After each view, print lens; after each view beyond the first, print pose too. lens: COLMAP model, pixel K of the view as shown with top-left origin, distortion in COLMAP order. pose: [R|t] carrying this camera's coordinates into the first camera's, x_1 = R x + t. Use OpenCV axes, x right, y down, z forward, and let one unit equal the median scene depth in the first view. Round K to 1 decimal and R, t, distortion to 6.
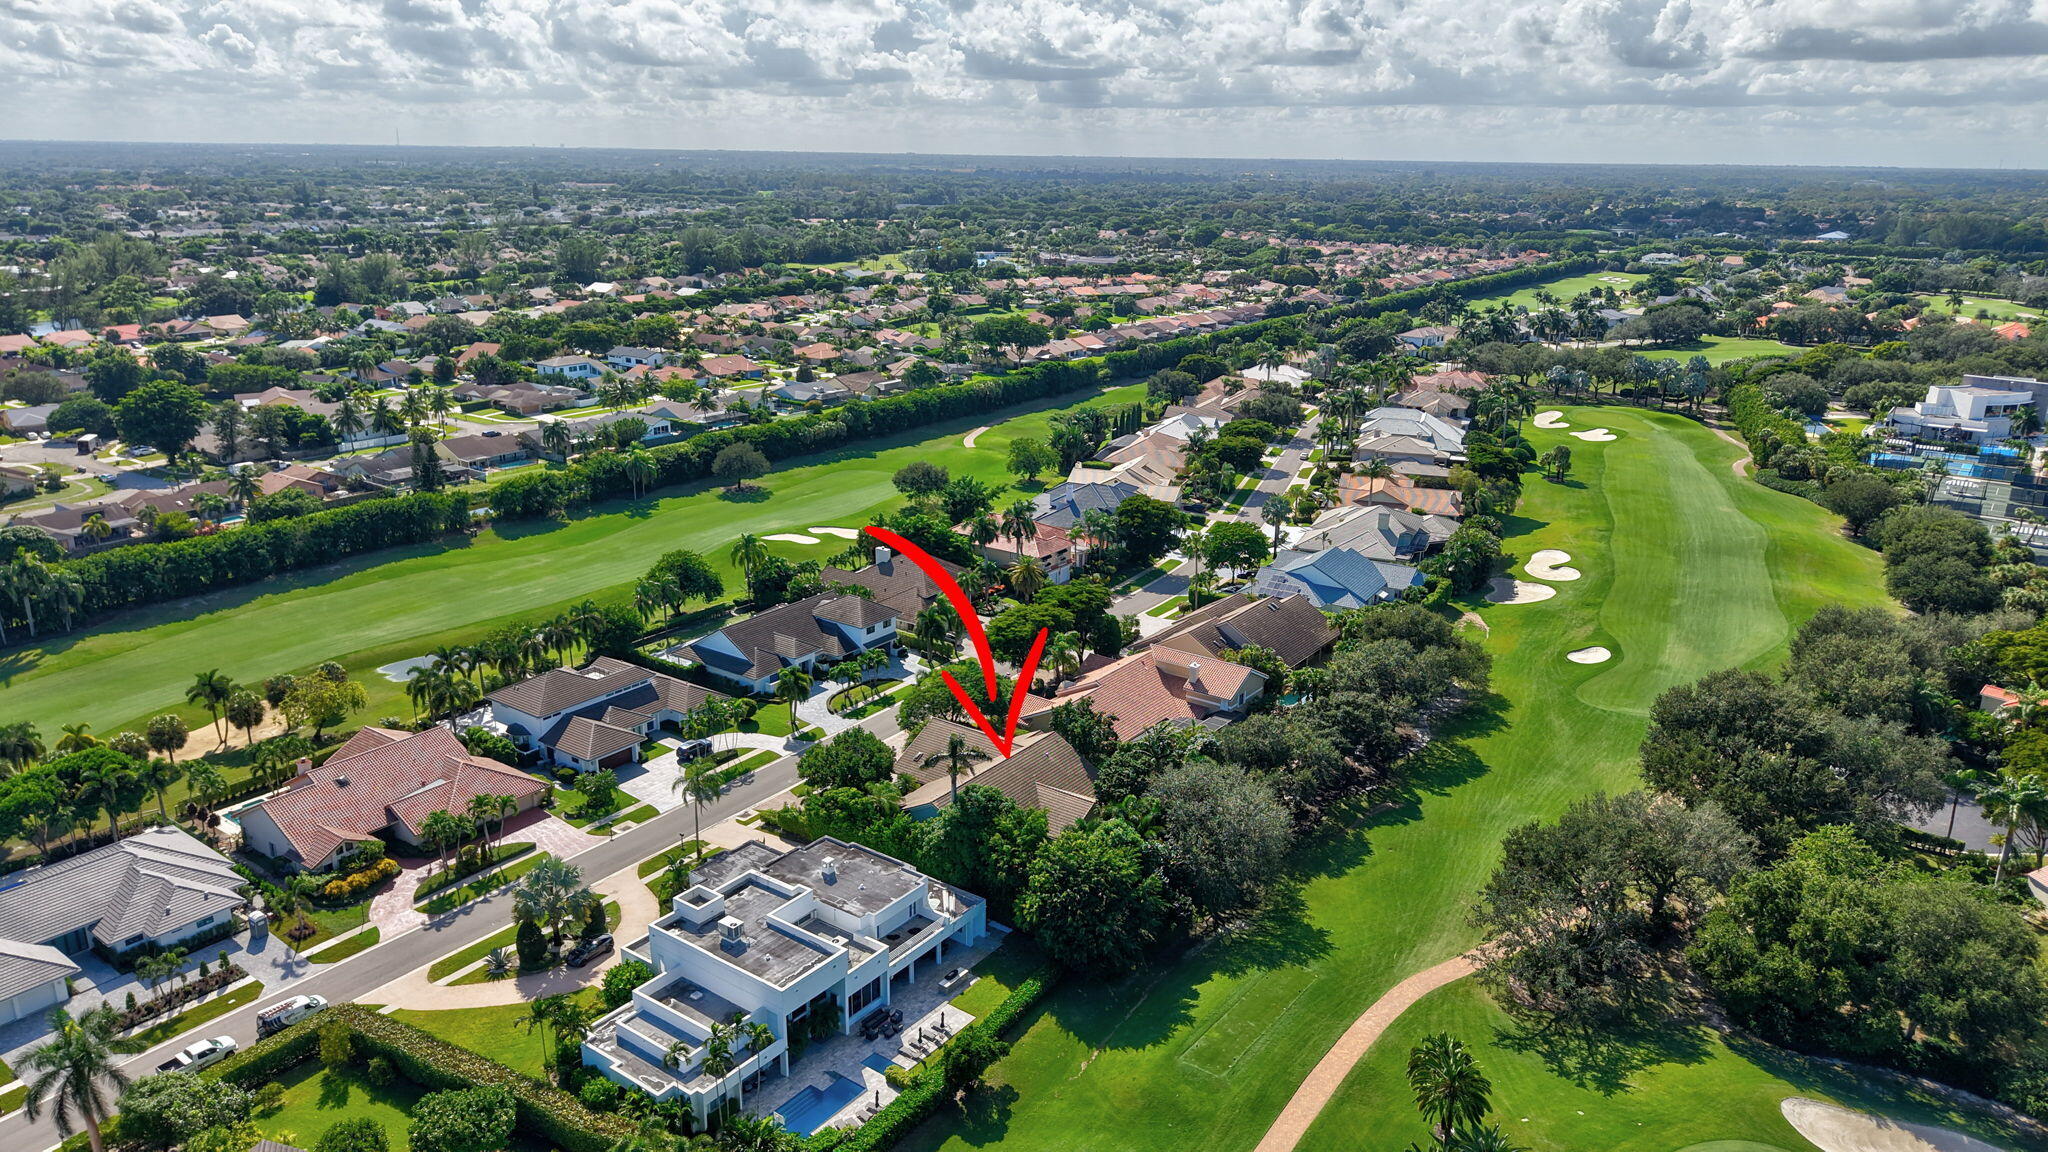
lens RADIAL K [[1373.7, 0, 1024.0], [0, 1373.7, 576.0], [0, 0, 1]] dist [0.028727, -0.025896]
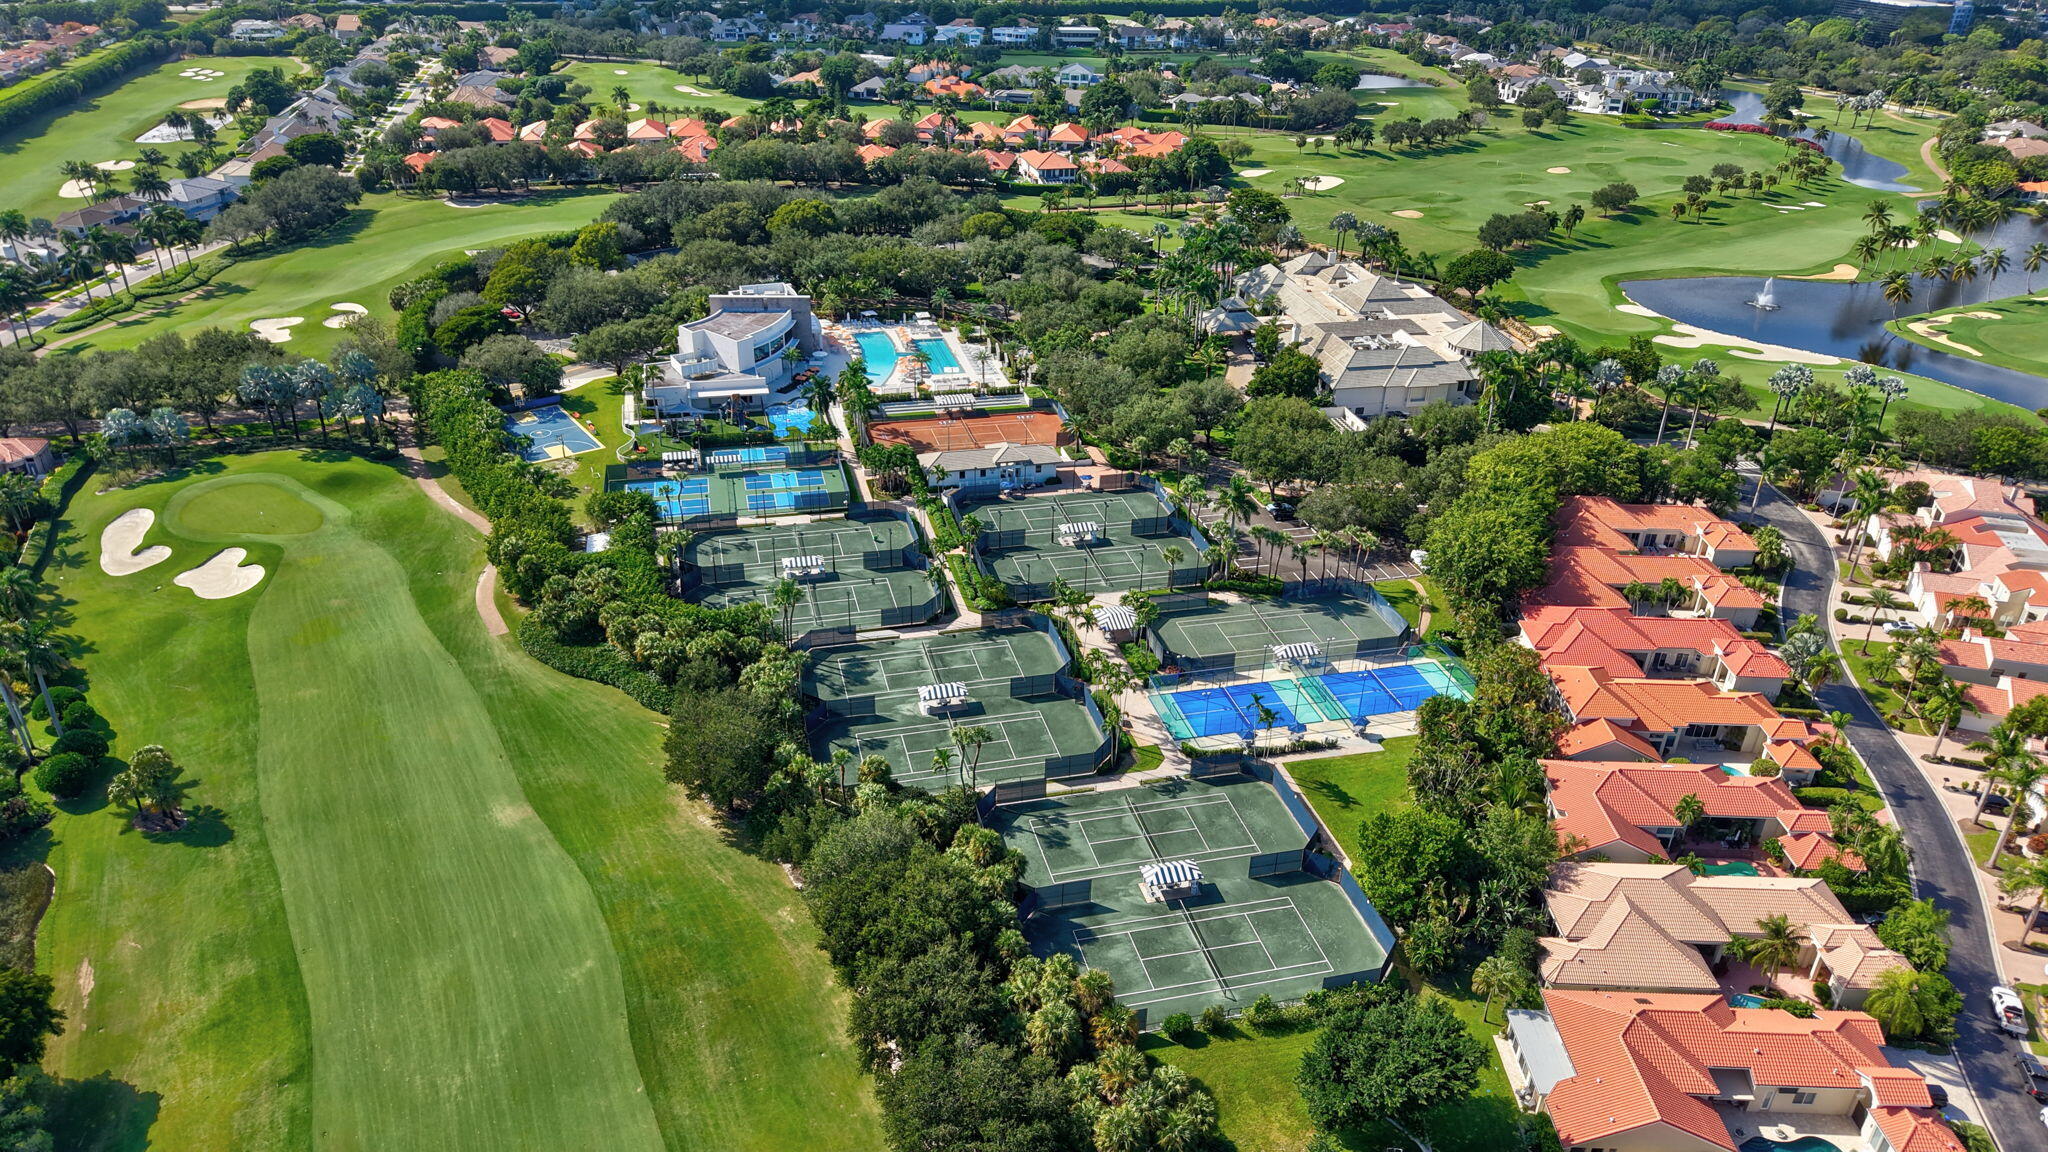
lens RADIAL K [[1373.7, 0, 1024.0], [0, 1373.7, 576.0], [0, 0, 1]] dist [0.028727, -0.025896]
pose [[0.635867, -0.362841, 0.681190, 0.375919], [0.217347, 0.931064, 0.293052, -0.303165], [-0.740563, -0.038287, 0.670895, 0.613369]]
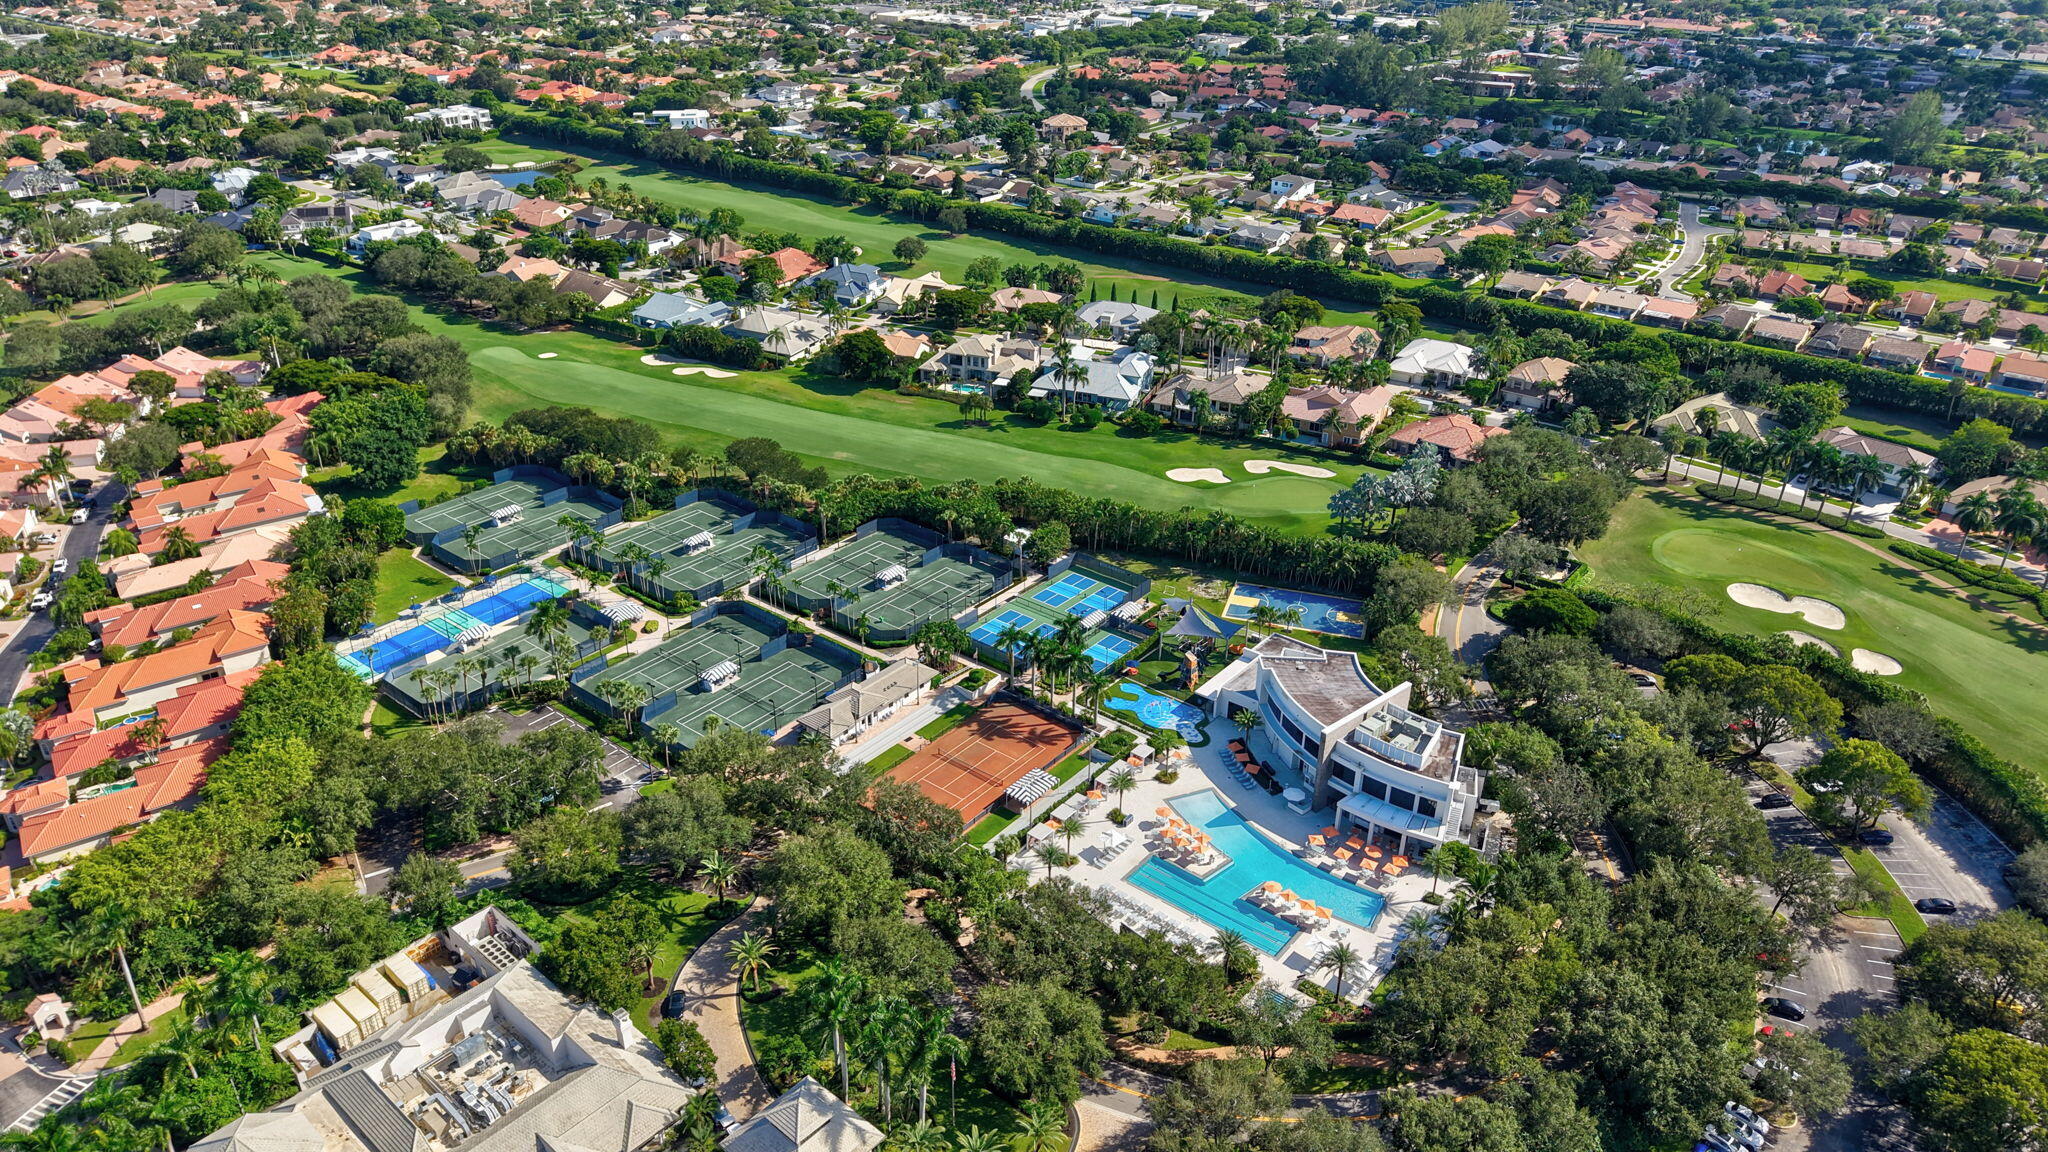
lens RADIAL K [[1354.0, 0, 1024.0], [0, 1354.0, 576.0], [0, 0, 1]] dist [-0.008657, -0.005466]
pose [[-0.024636, 0.455871, -0.889705, 1.837466], [-0.316506, 0.840636, 0.439494, -0.592853], [0.948271, 0.292424, 0.123576, 1.267232]]
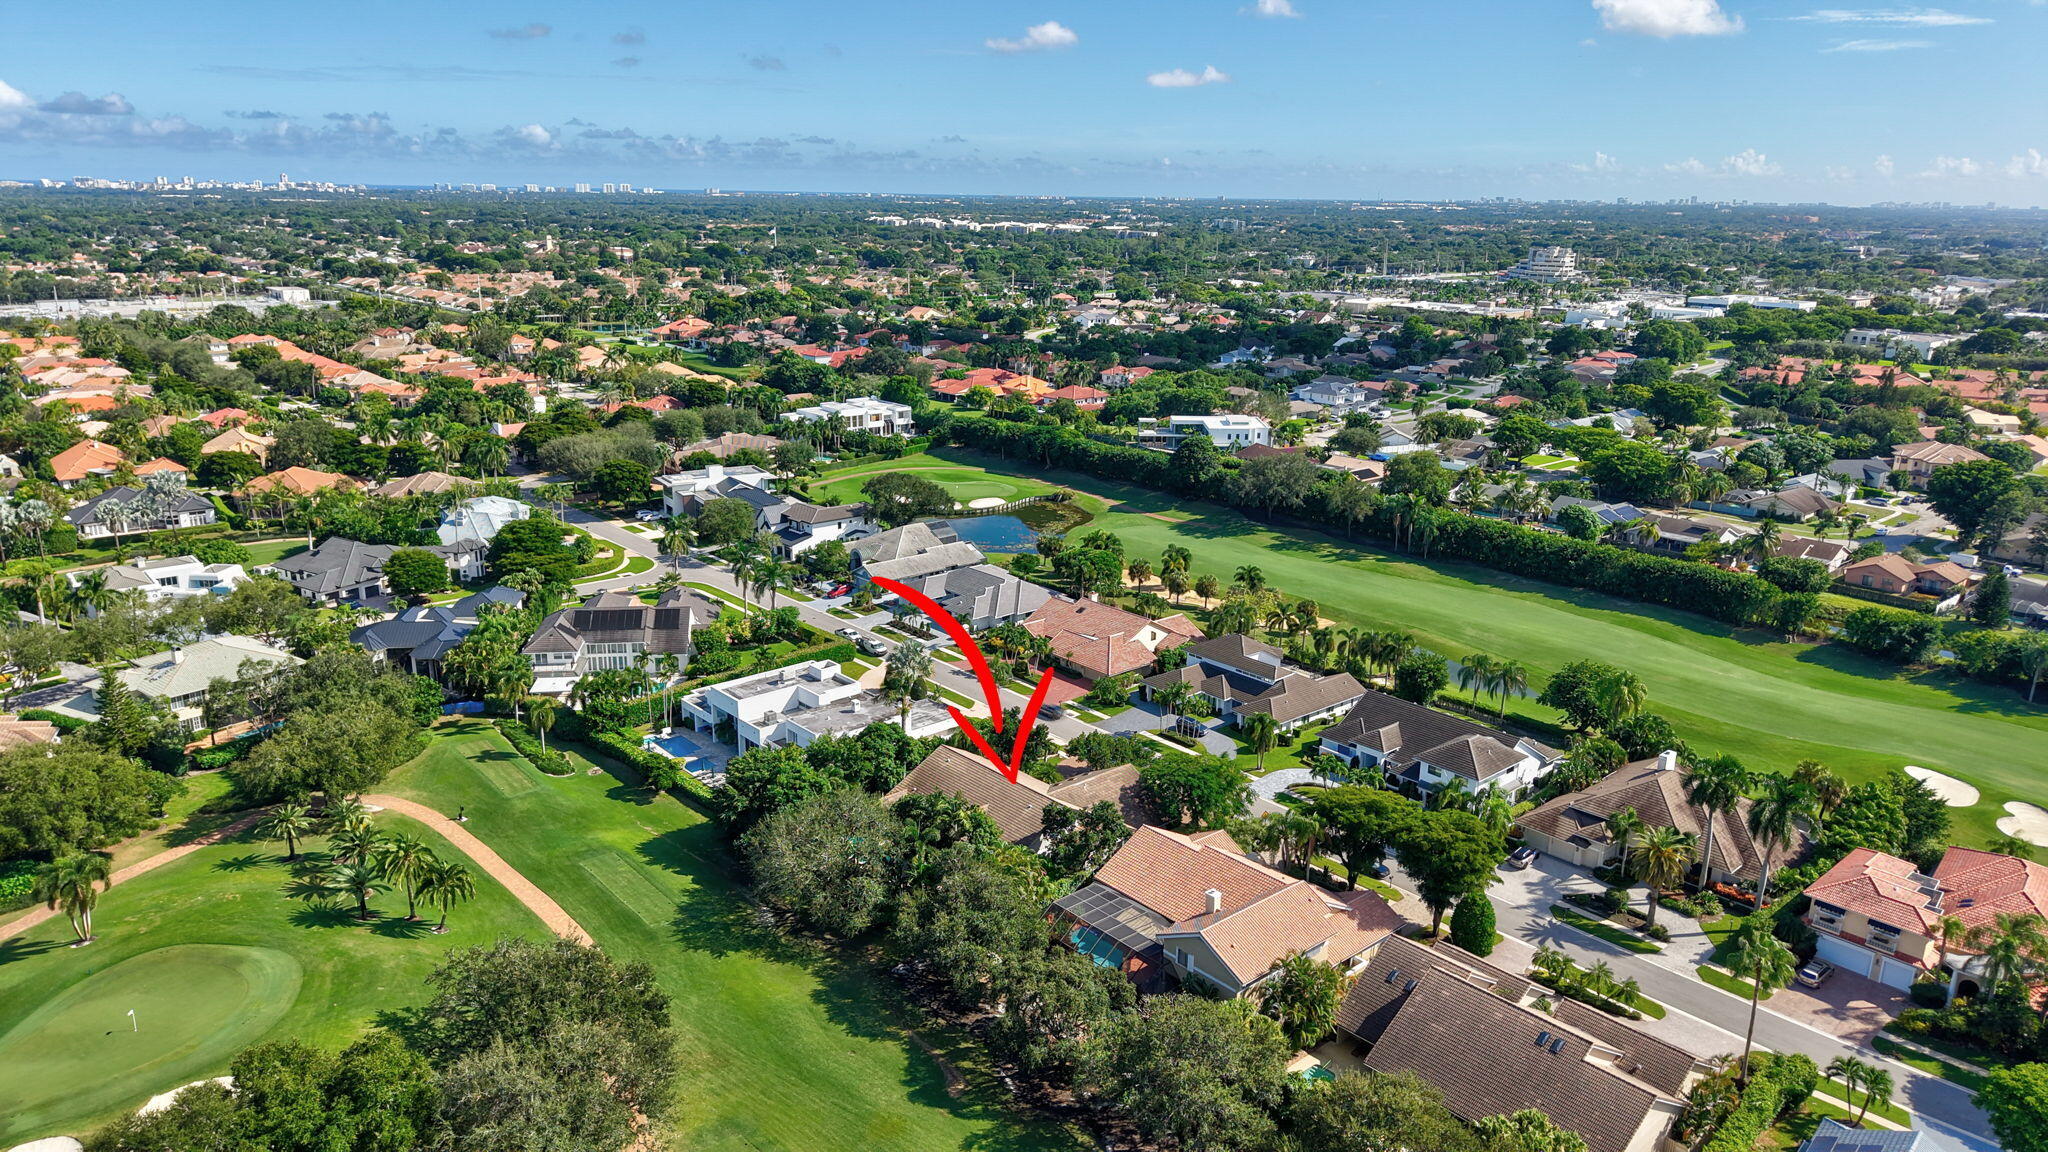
lens RADIAL K [[1373.7, 0, 1024.0], [0, 1373.7, 576.0], [0, 0, 1]] dist [0.028727, -0.025896]
pose [[-0.218345, 0.248728, -0.943642, 0.595033], [-0.308398, 0.899830, 0.308539, -0.209926], [0.925860, 0.358385, -0.119766, 0.693543]]
